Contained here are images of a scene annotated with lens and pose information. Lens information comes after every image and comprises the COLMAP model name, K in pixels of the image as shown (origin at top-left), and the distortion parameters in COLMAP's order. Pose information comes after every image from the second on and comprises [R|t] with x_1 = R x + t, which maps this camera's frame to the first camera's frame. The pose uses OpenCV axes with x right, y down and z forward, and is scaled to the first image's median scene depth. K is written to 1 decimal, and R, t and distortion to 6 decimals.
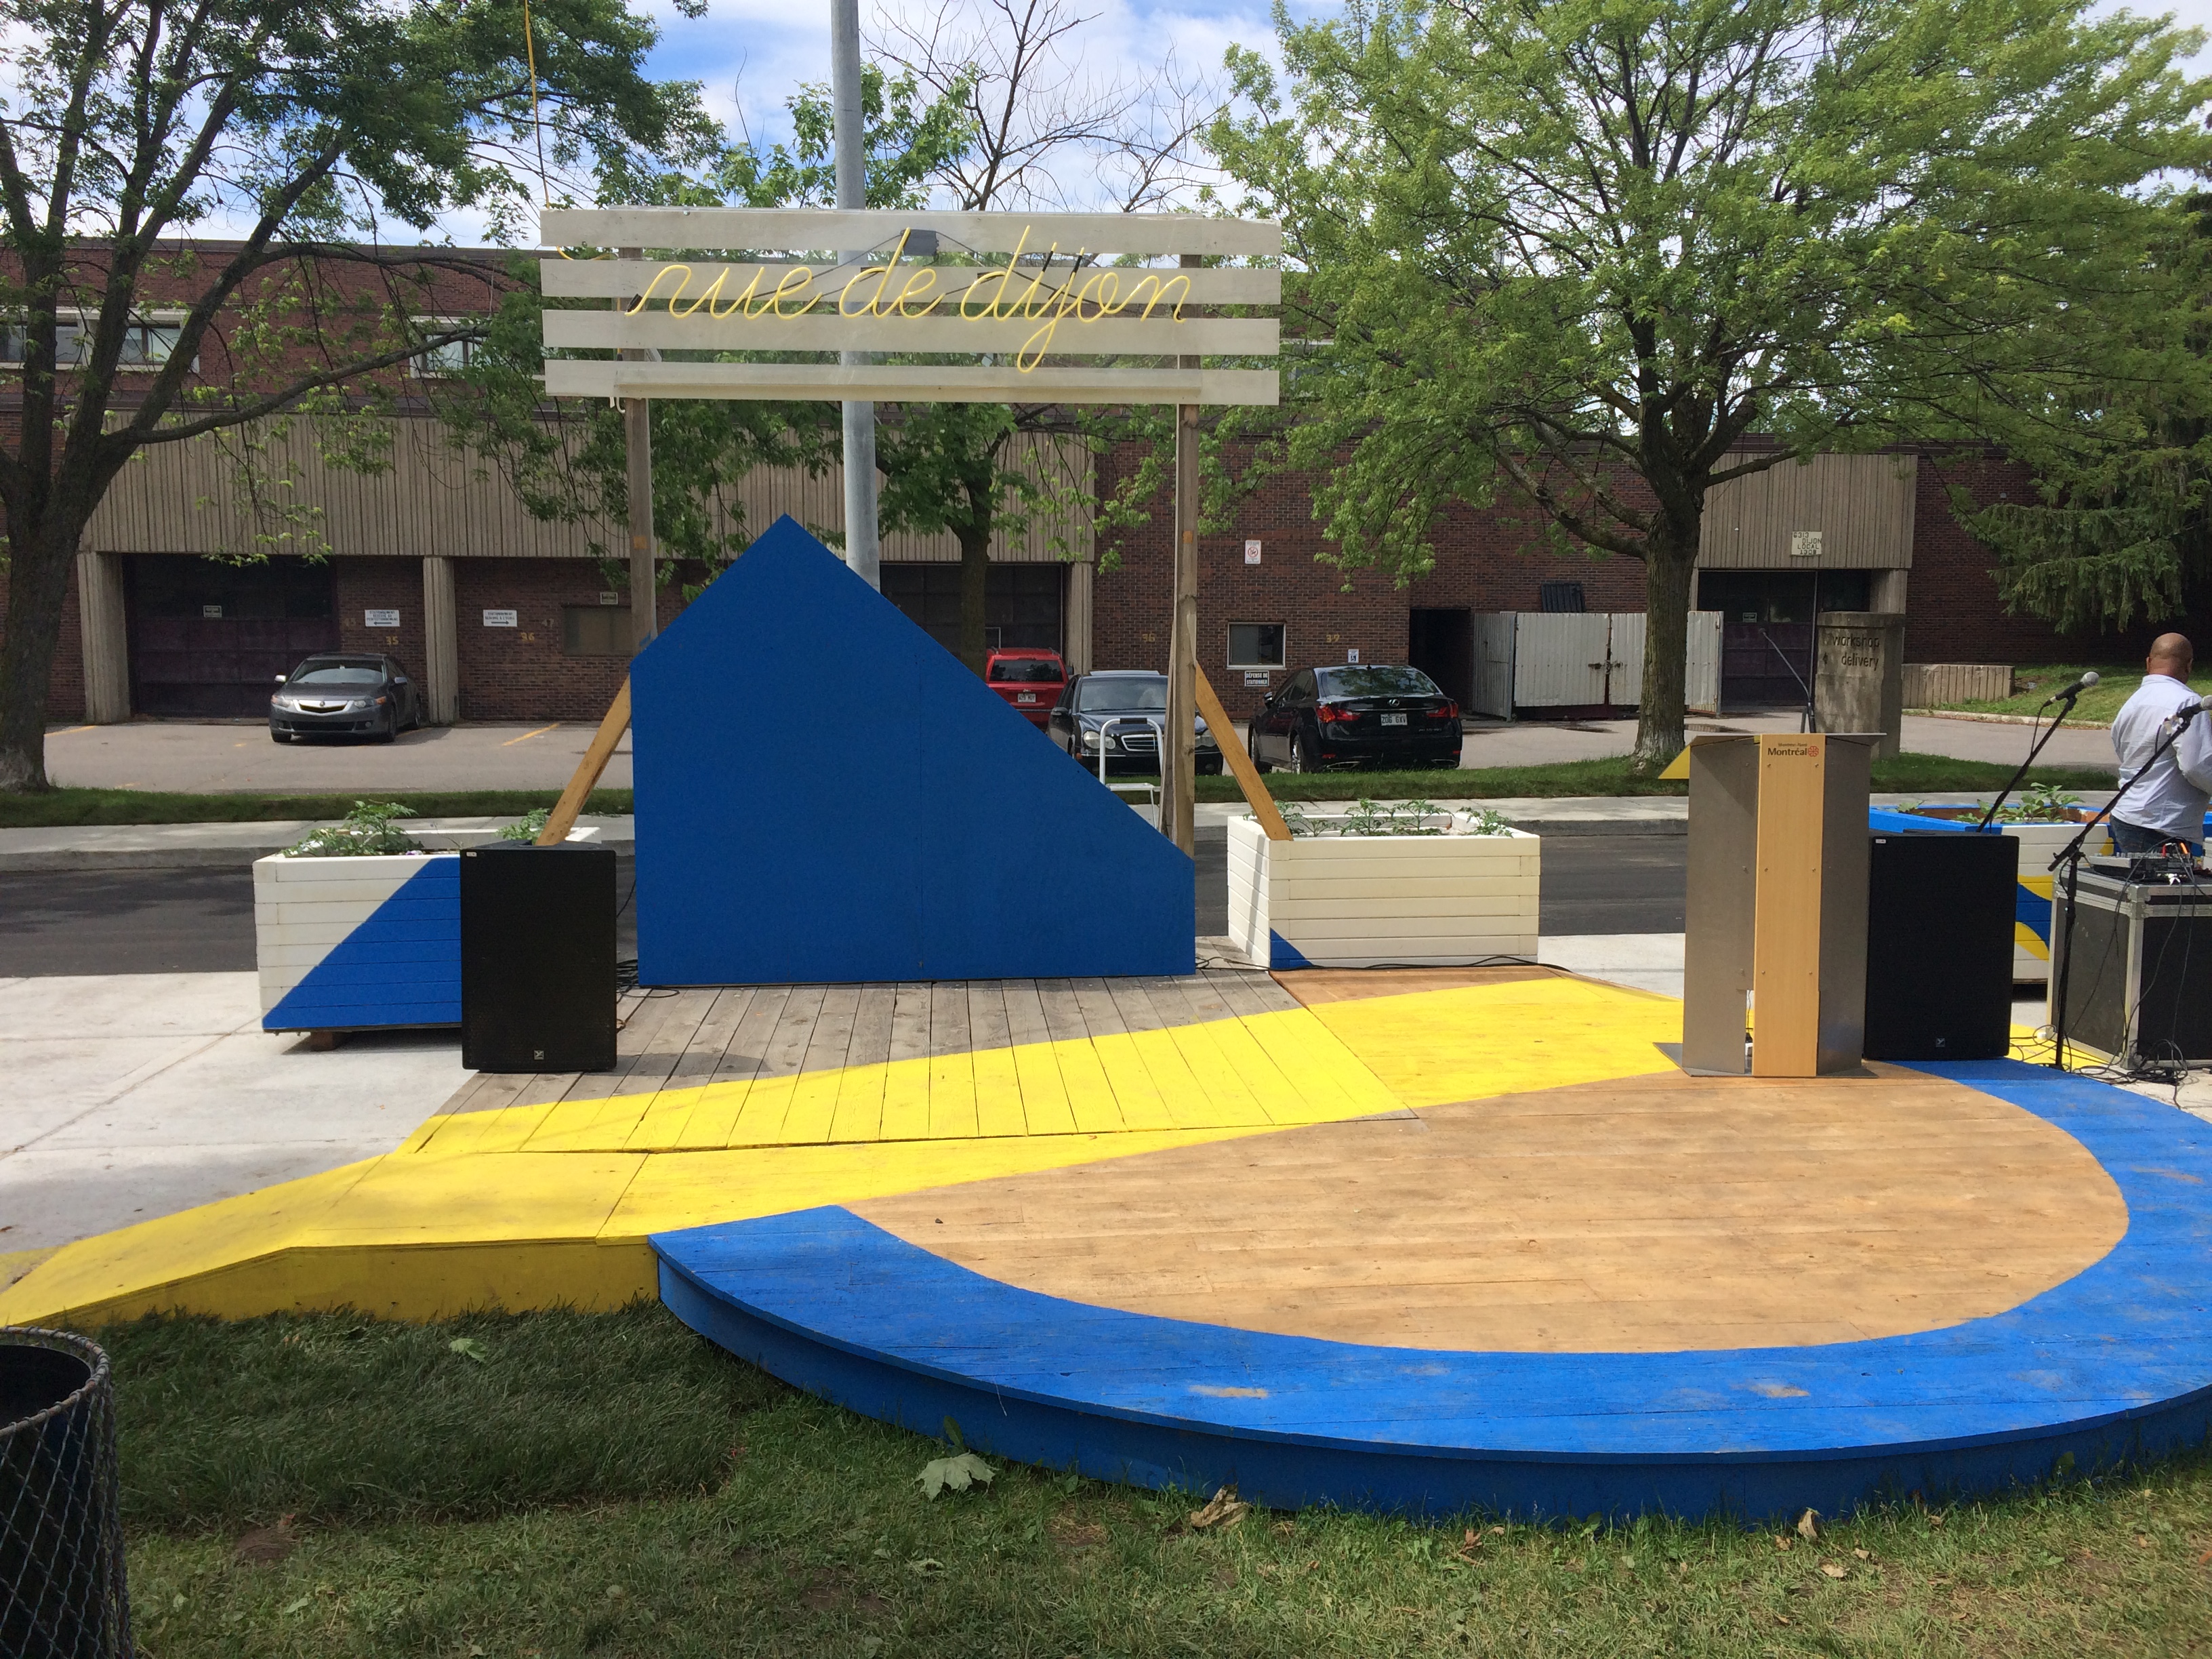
lens RADIAL K [[1874.0, 0, 1106.0], [0, 1874.0, 829.5], [0, 0, 1]] dist [0.052009, -0.001633]
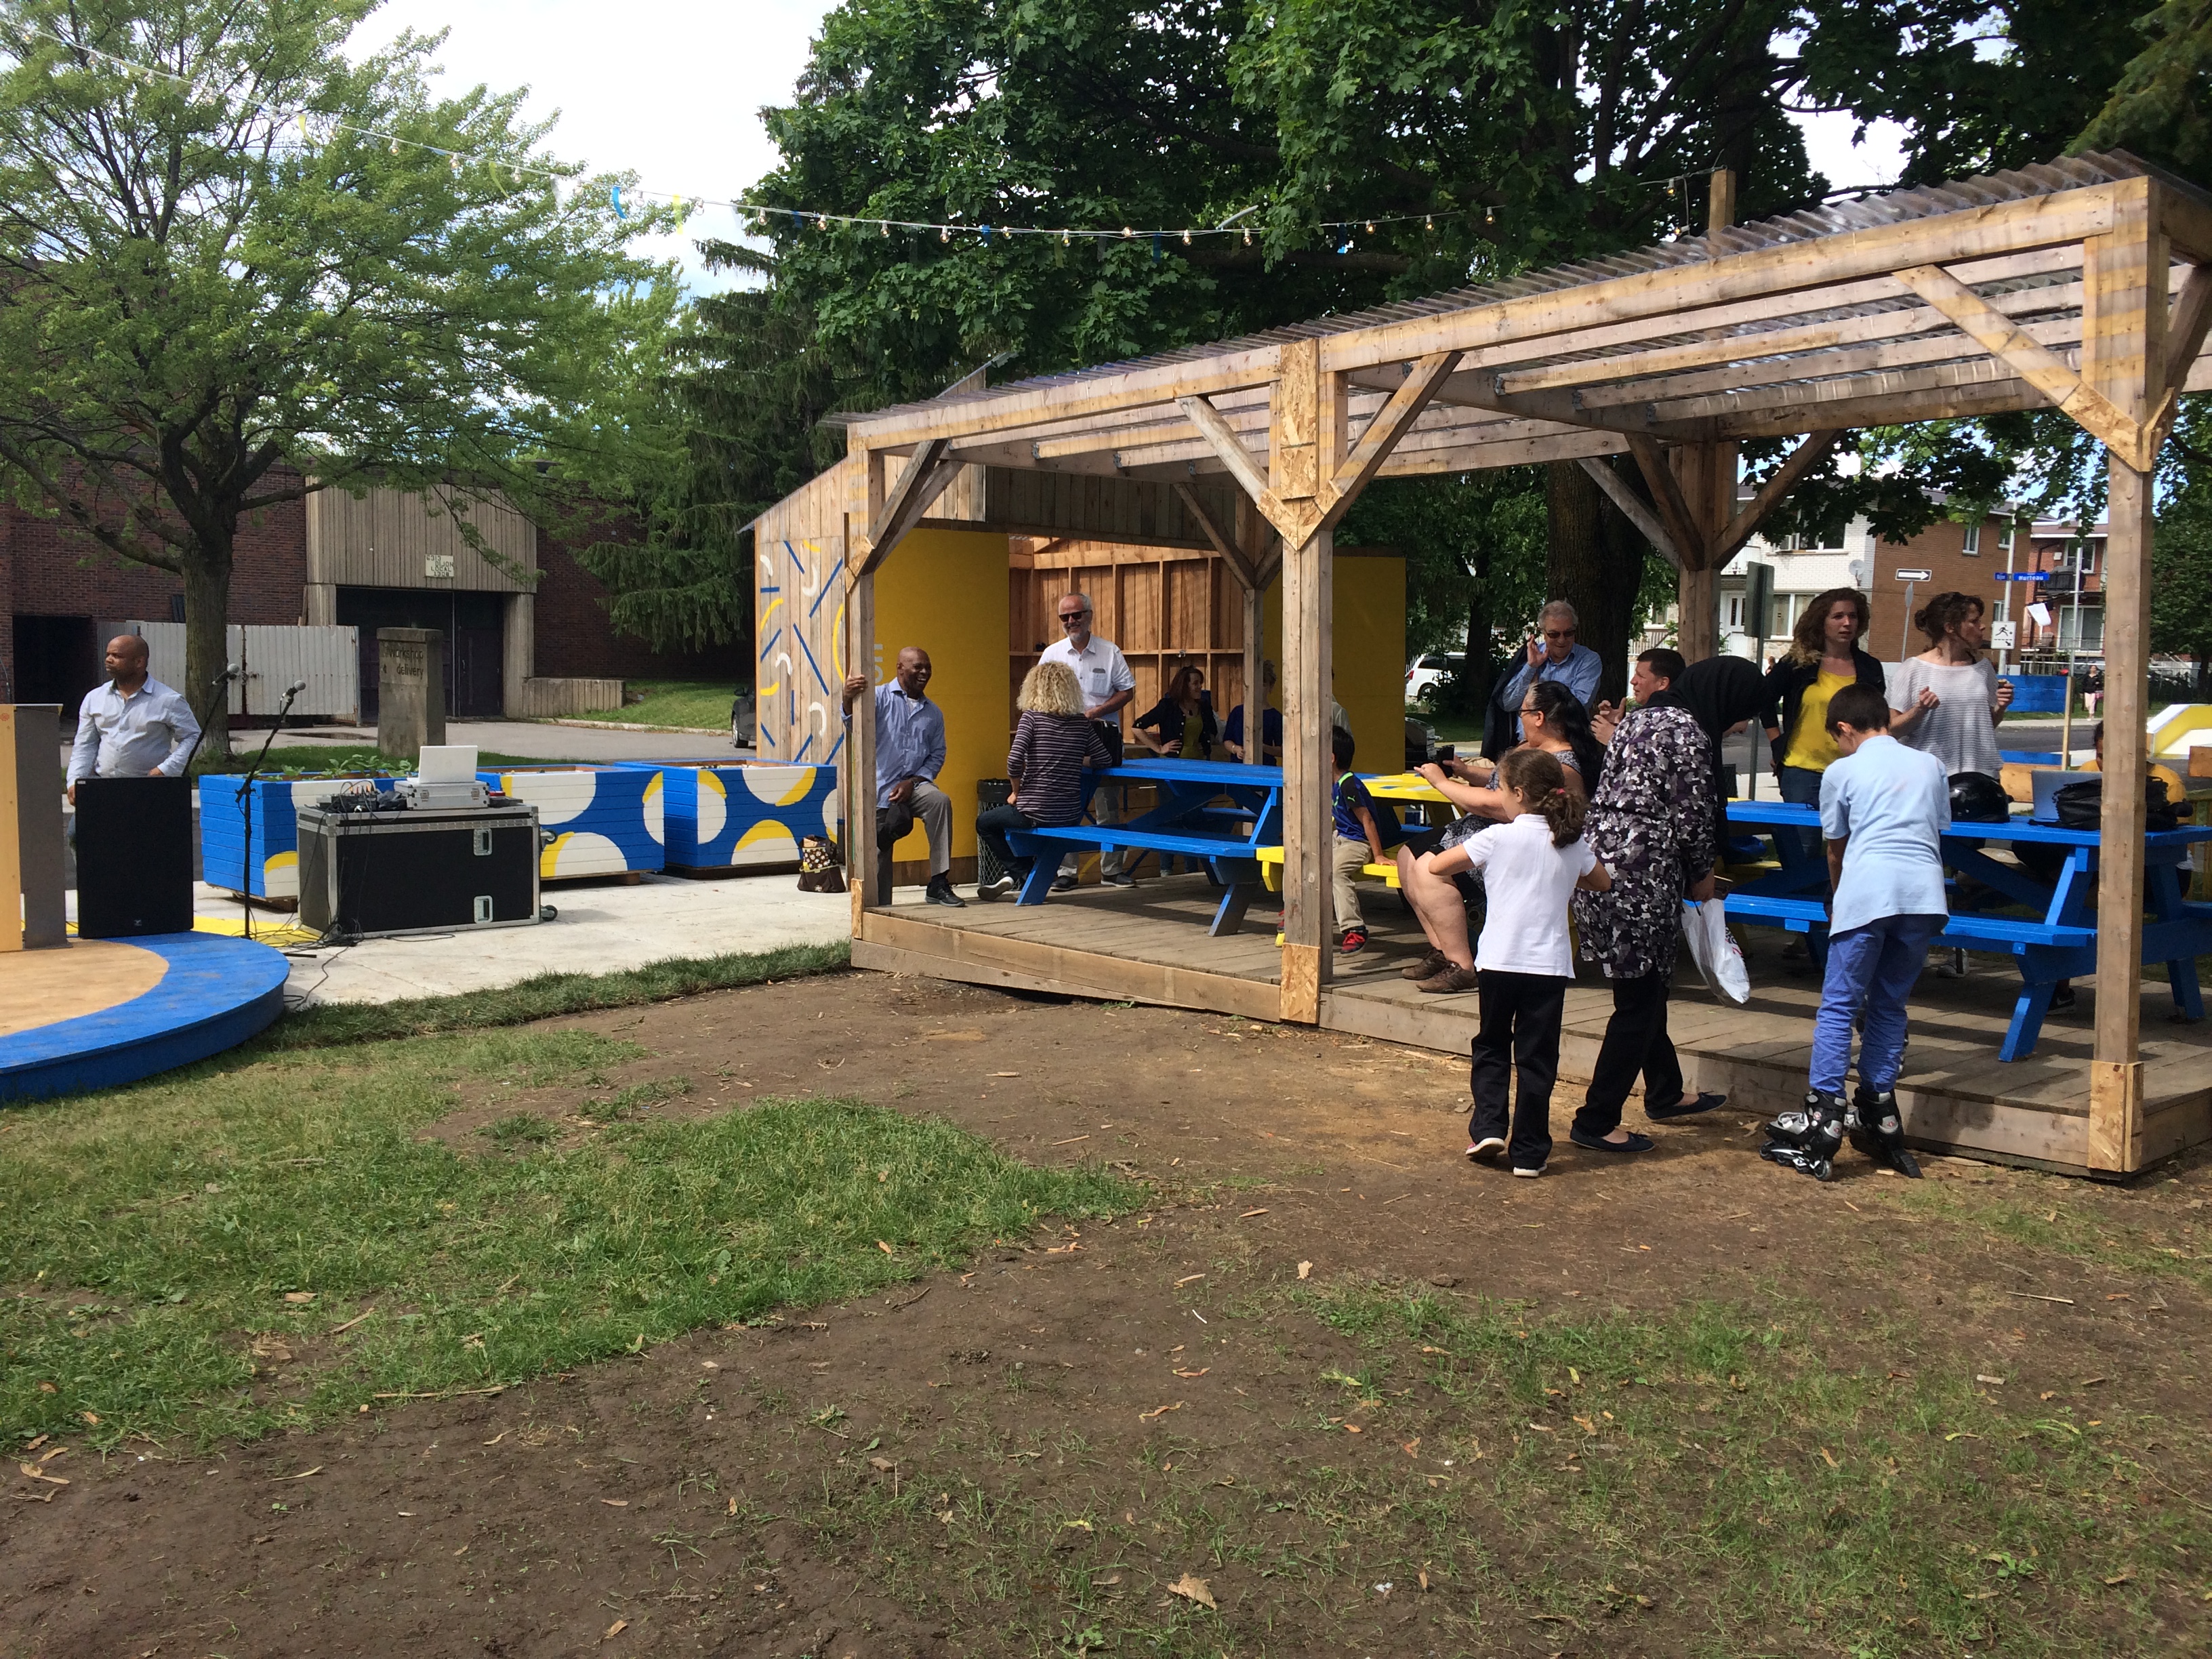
lens RADIAL K [[1874.0, 0, 1106.0], [0, 1874.0, 829.5], [0, 0, 1]] dist [0.052009, -0.001633]
pose [[0.805654, -0.043431, 0.590792, 0.033436], [0.049107, 0.998773, 0.006455, 0.012201], [-0.590347, 0.023811, 0.806798, -0.102163]]
